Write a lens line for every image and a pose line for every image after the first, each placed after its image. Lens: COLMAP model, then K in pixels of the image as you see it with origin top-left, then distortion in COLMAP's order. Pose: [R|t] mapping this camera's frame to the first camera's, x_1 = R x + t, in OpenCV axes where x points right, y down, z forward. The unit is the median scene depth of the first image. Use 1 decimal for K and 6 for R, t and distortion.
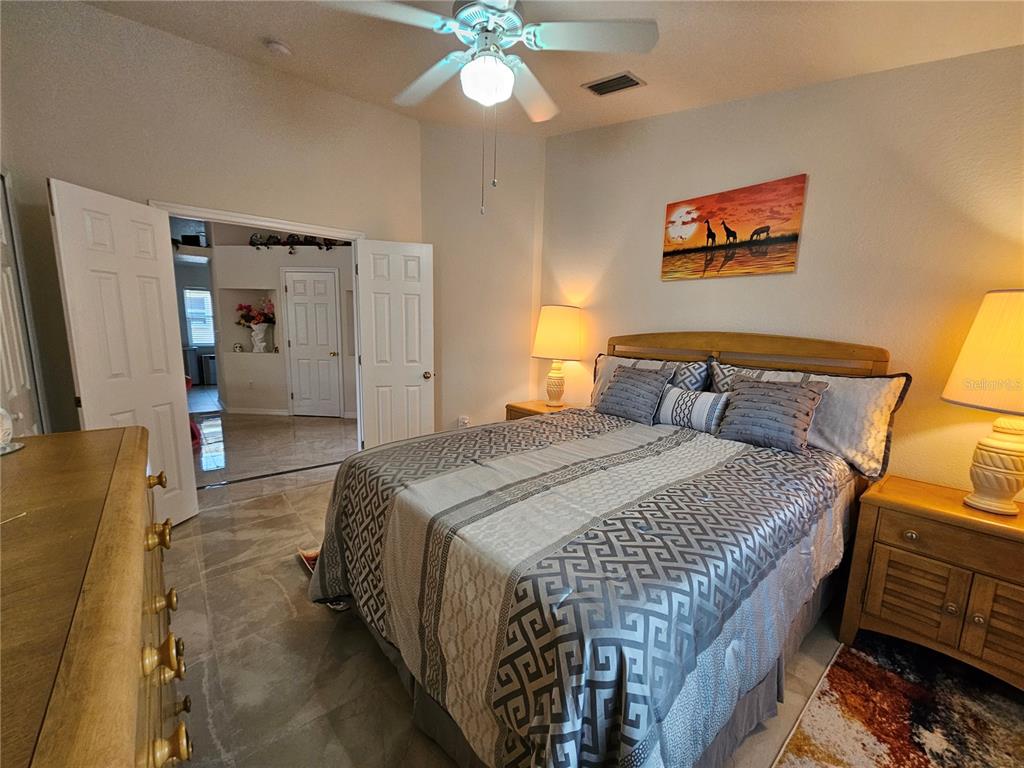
lens RADIAL K [[419.4, 0, 513.9], [0, 419.4, 393.2], [0, 0, 1]] dist [-0.000034, -0.000007]
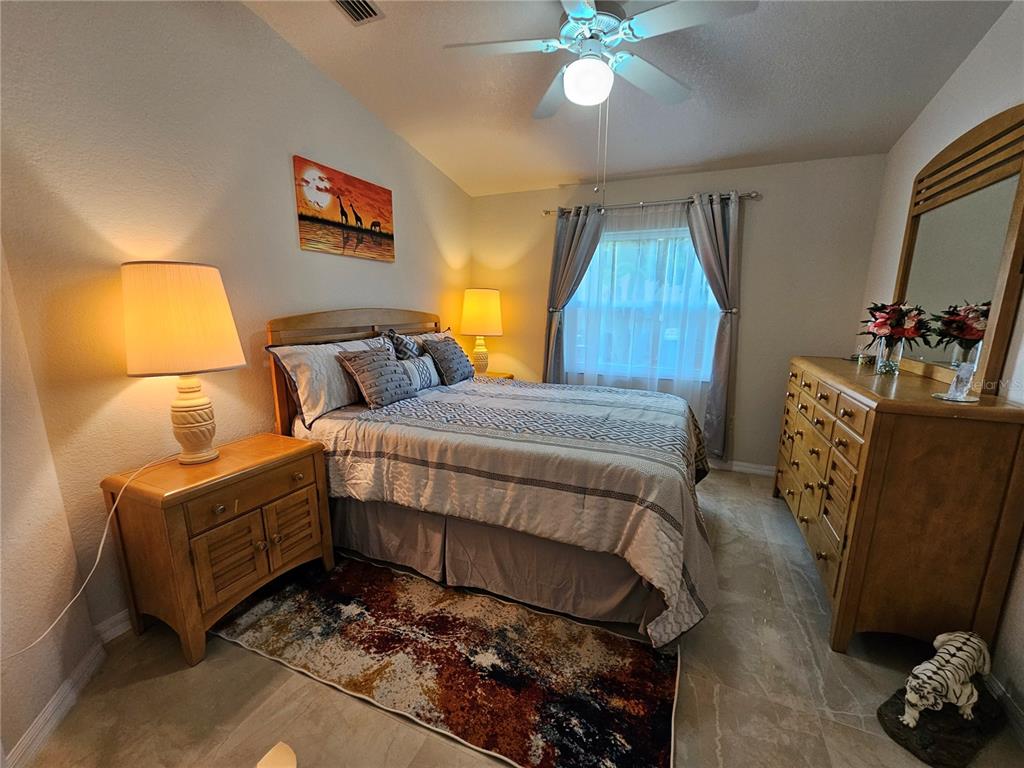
lens RADIAL K [[419.4, 0, 513.9], [0, 419.4, 393.2], [0, 0, 1]] dist [-0.000034, -0.000007]
pose [[-0.439062, -0.204395, 0.874898, -0.701480], [0.129245, 0.949282, 0.286633, -0.200862], [-0.889112, 0.238926, -0.390377, 1.141995]]
